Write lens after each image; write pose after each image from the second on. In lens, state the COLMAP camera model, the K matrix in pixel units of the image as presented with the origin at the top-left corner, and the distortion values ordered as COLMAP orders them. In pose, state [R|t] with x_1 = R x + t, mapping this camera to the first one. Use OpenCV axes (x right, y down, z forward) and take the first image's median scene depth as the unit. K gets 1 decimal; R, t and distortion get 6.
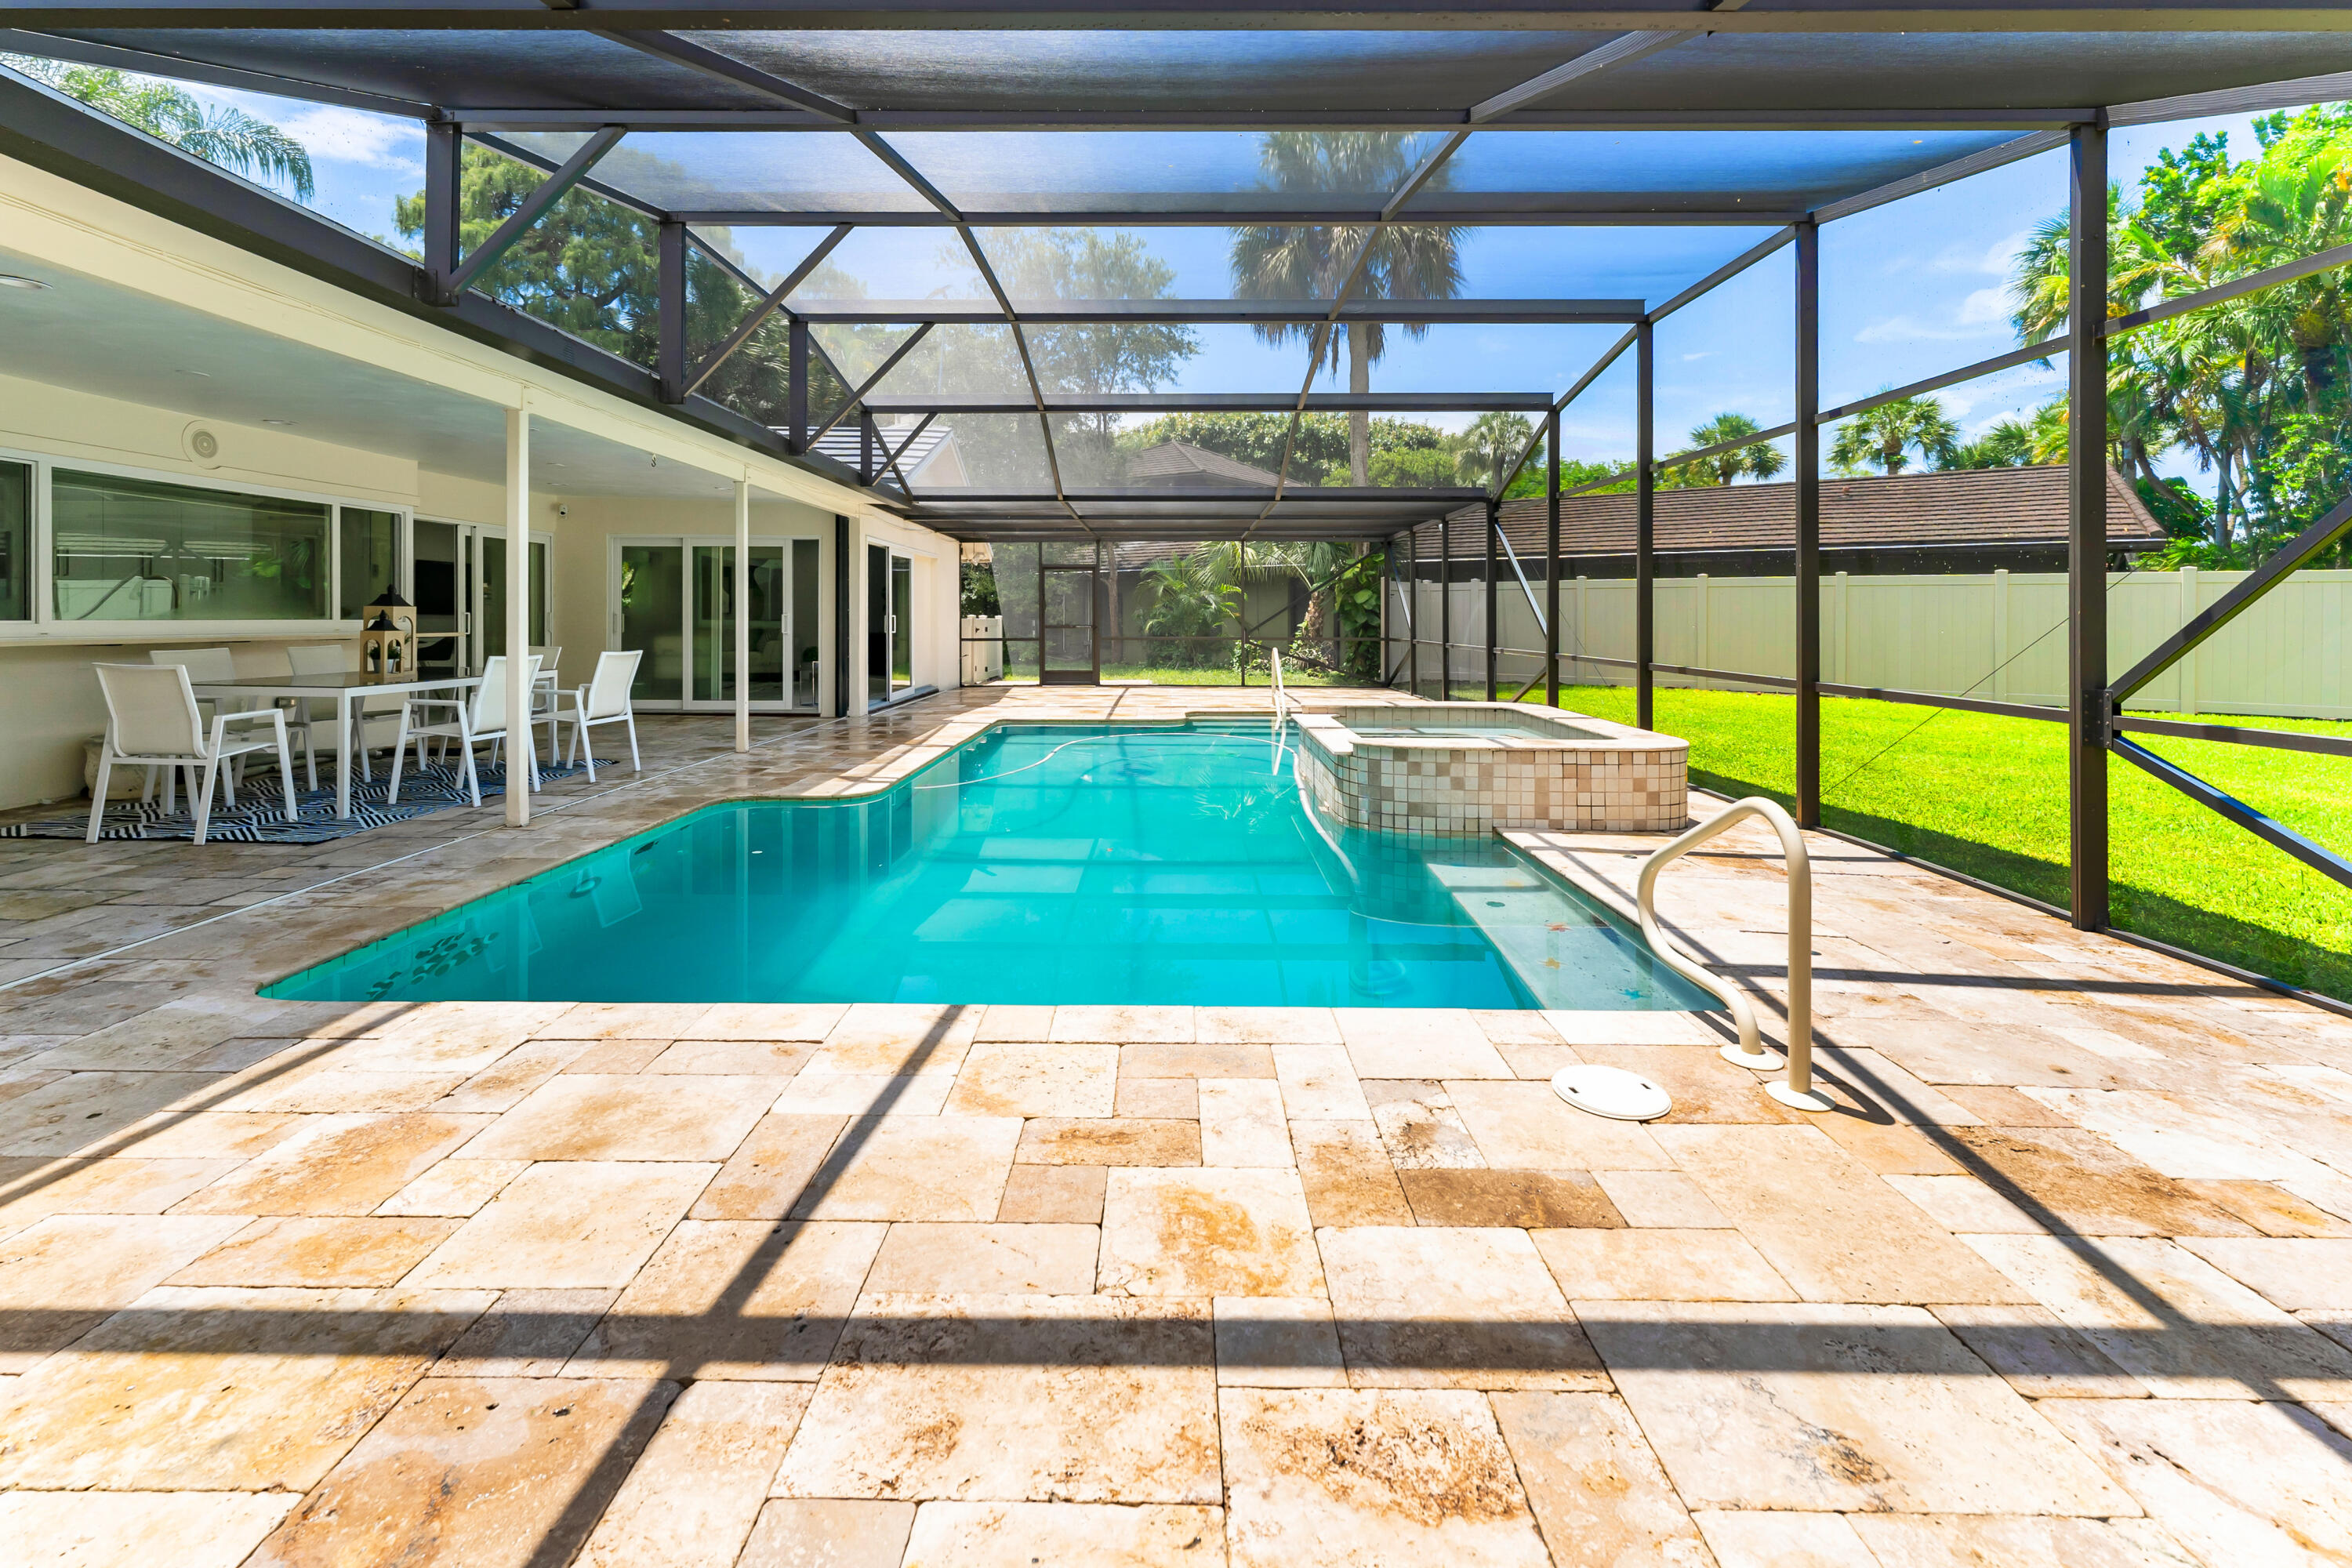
lens RADIAL K [[1005.3, 0, 1163.9], [0, 1005.3, 732.5], [0, 0, 1]] dist [-0.019164, 0.000815]
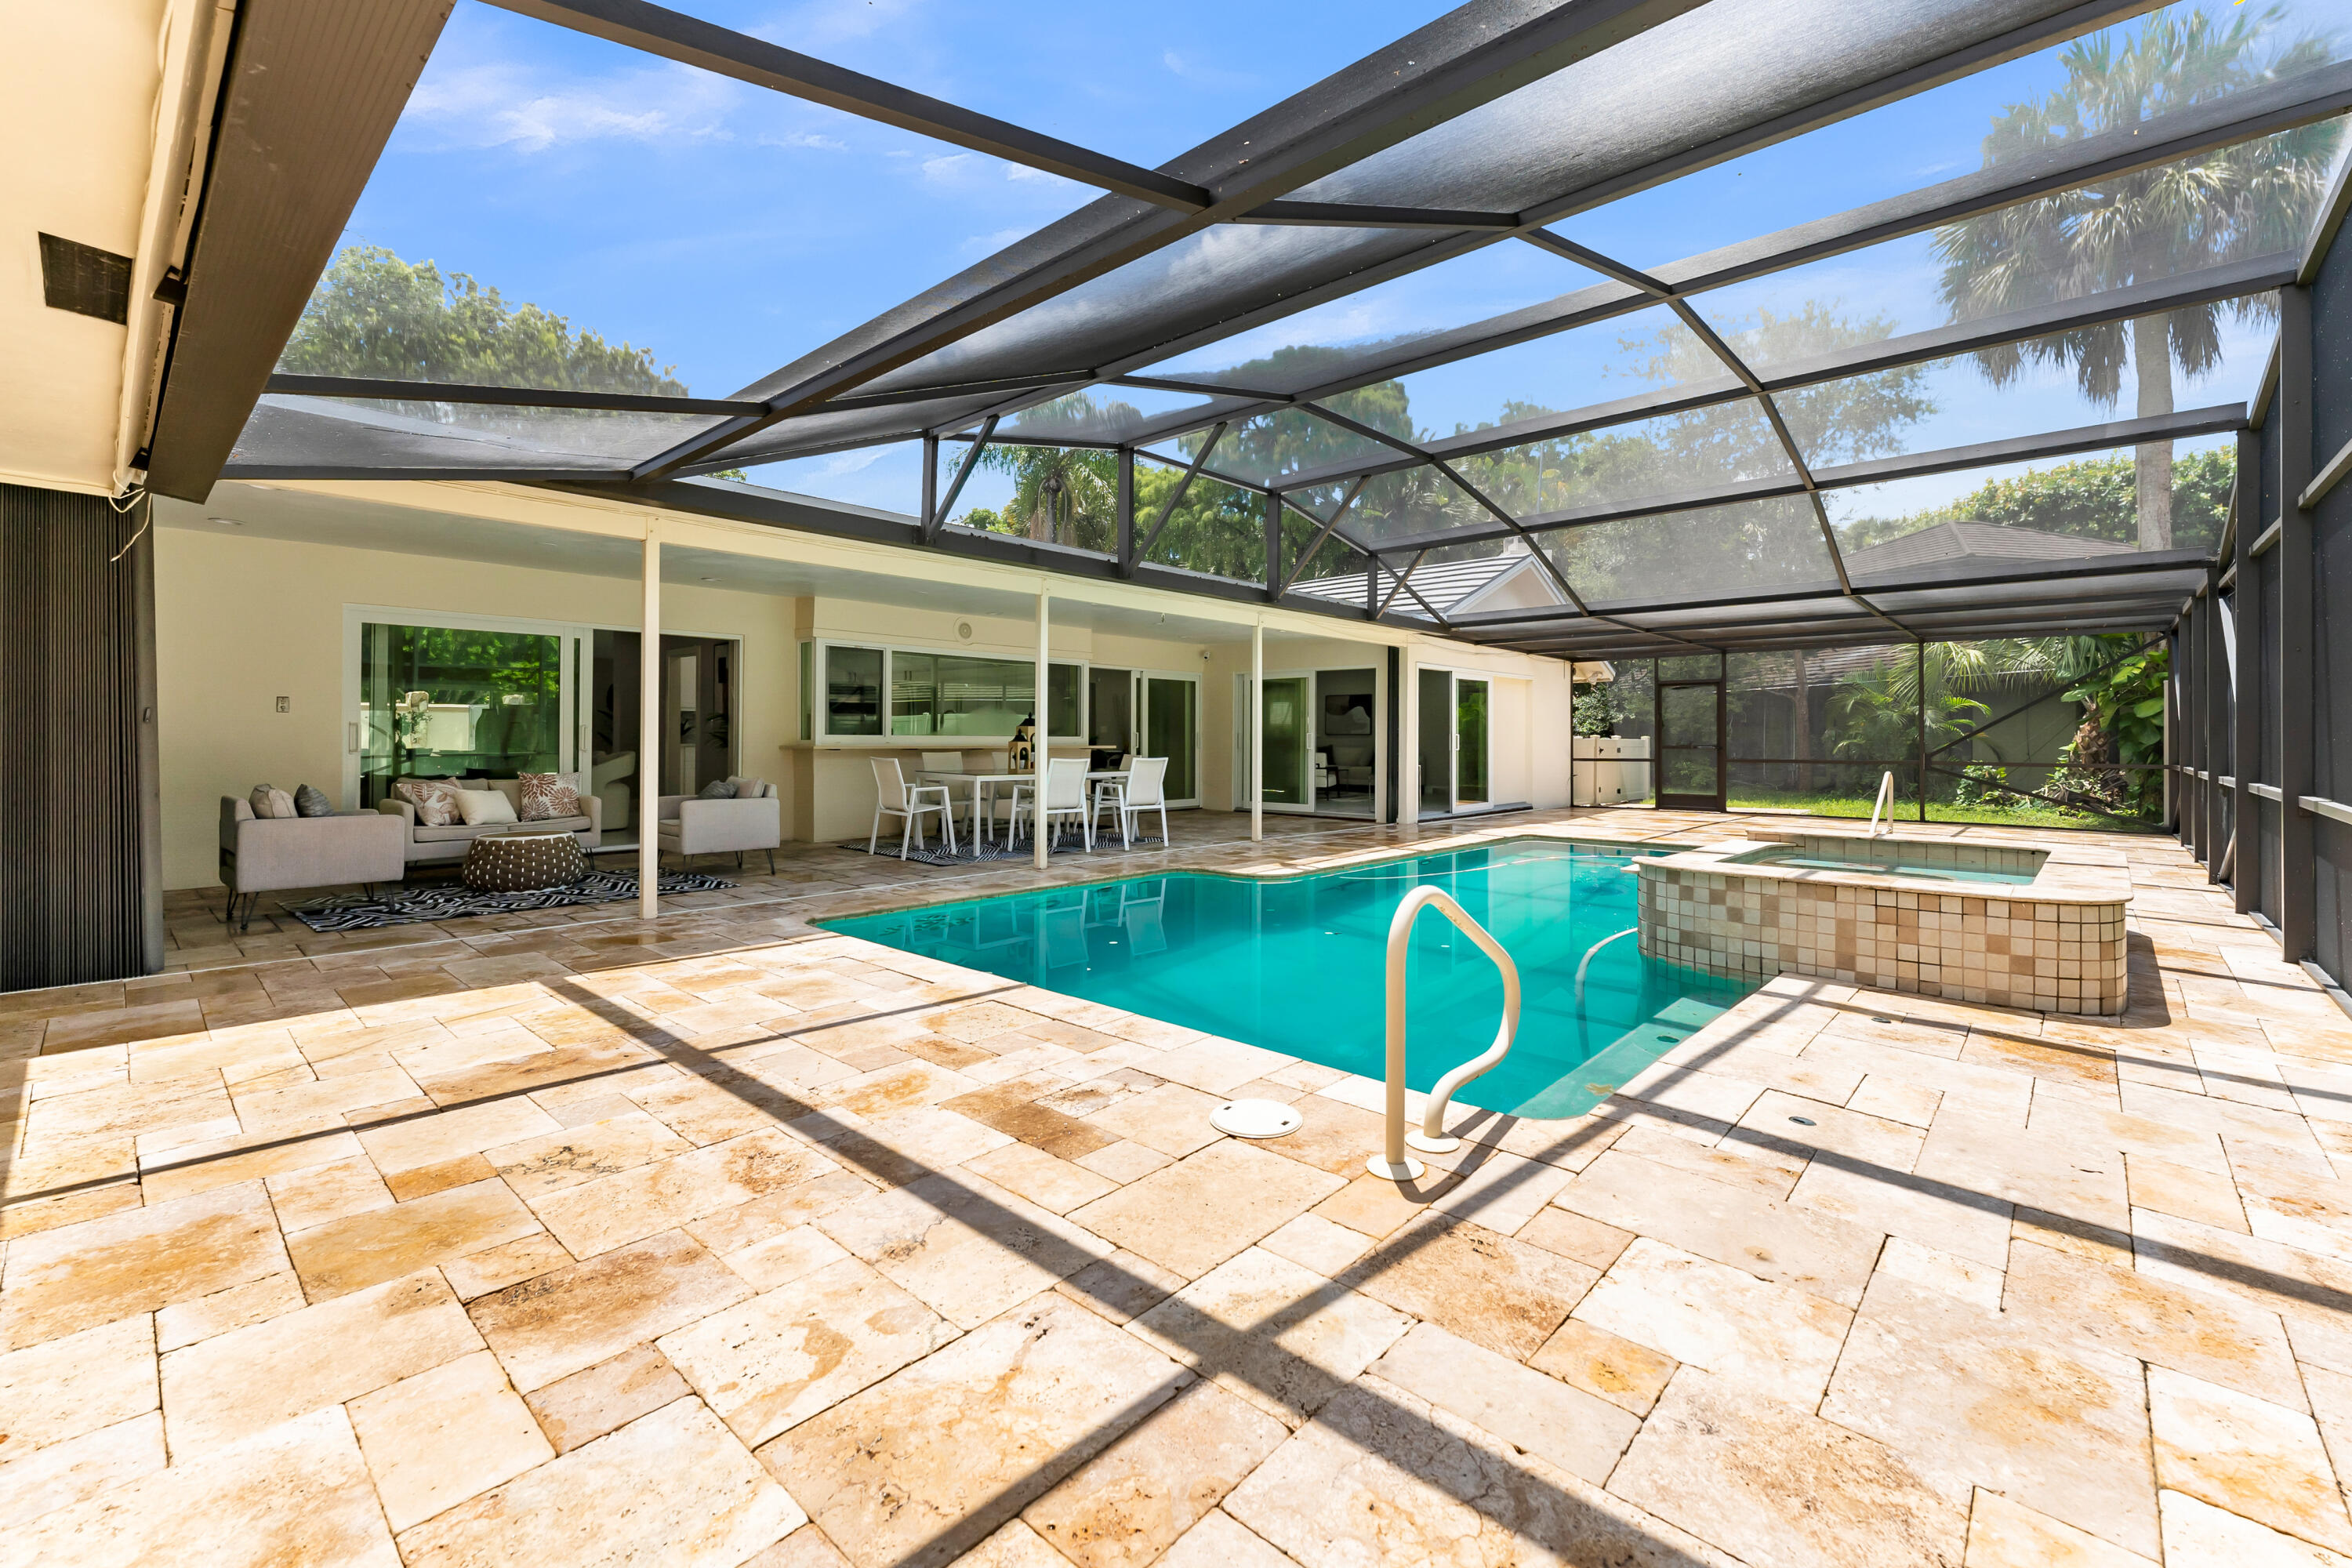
lens RADIAL K [[994.8, 0, 1185.0], [0, 994.8, 729.3], [0, 0, 1]] dist [0.000546, 0.000006]
pose [[0.751972, -0.005811, -0.659170, 0.510598], [-0.076963, 0.992348, -0.096547, 0.010679], [0.654687, 0.123332, 0.745771, 0.006355]]
